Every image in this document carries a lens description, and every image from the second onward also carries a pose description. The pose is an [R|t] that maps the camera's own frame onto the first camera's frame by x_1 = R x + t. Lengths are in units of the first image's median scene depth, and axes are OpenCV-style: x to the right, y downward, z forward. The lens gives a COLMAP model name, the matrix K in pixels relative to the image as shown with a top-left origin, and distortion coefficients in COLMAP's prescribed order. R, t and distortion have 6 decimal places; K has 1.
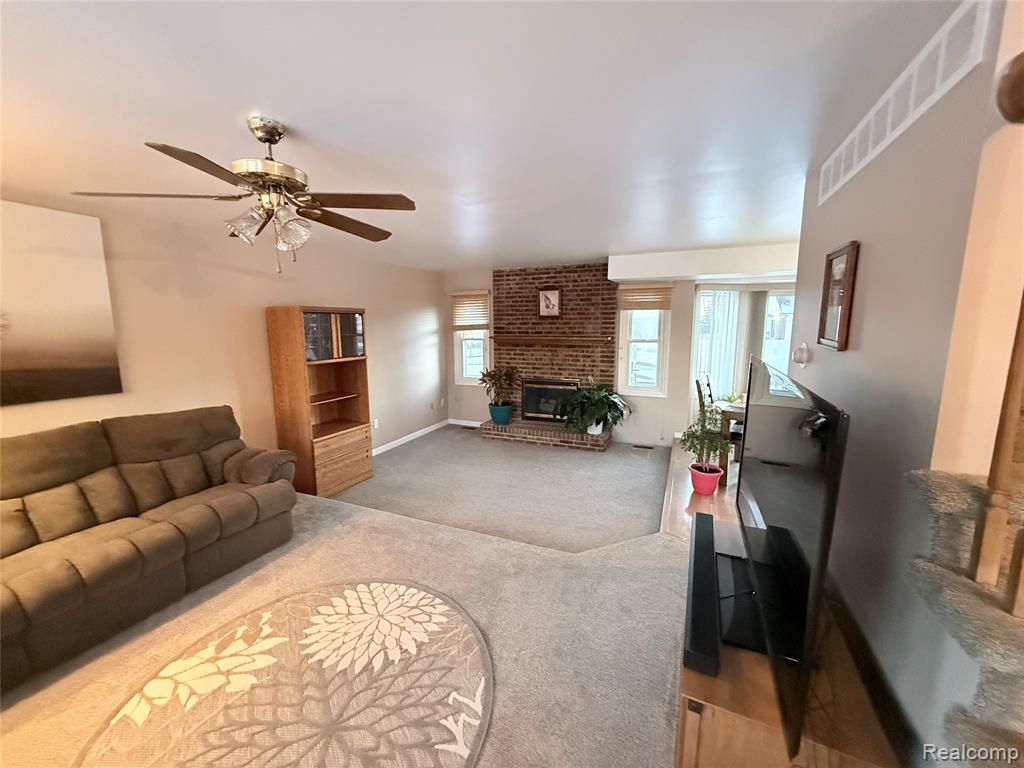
lens RADIAL K [[409.0, 0, 513.8], [0, 409.0, 375.6], [0, 0, 1]] dist [-0.000244, -0.000003]
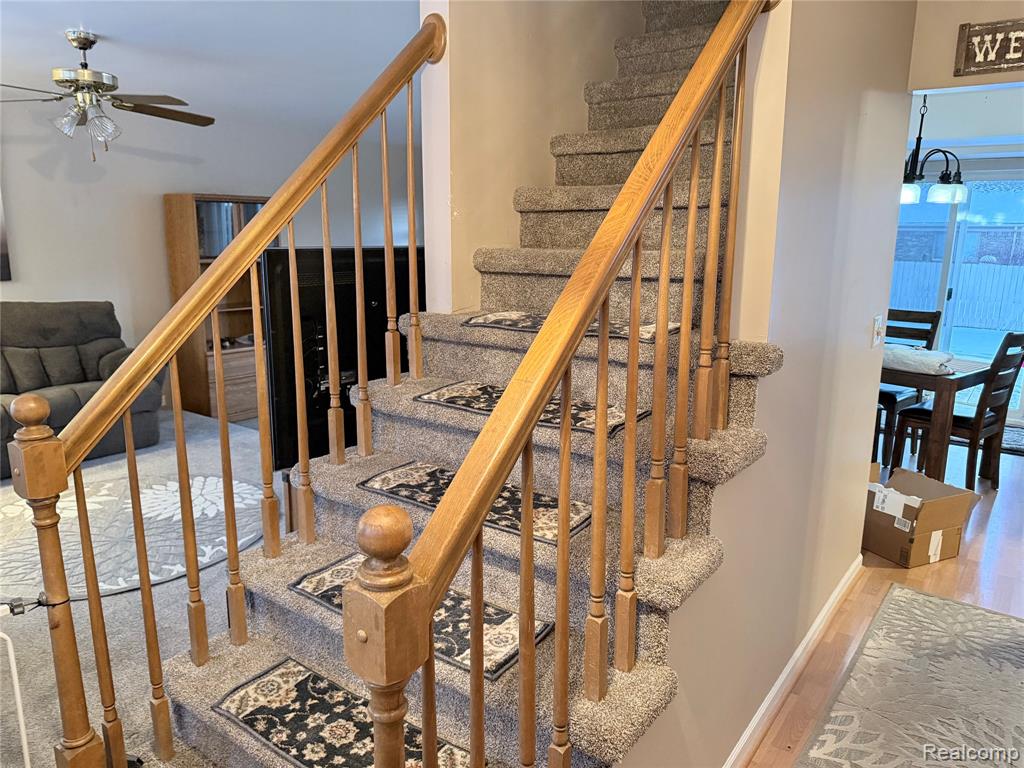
lens RADIAL K [[722.7, 0, 508.5], [0, 722.7, 378.3], [0, 0, 1]] dist [0.071678, -0.090959]
pose [[0.972507, 0.067027, -0.223021, 0.610657], [-0.051081, 0.995759, 0.076521, 0.081180], [0.227204, -0.063025, 0.971806, -0.450225]]
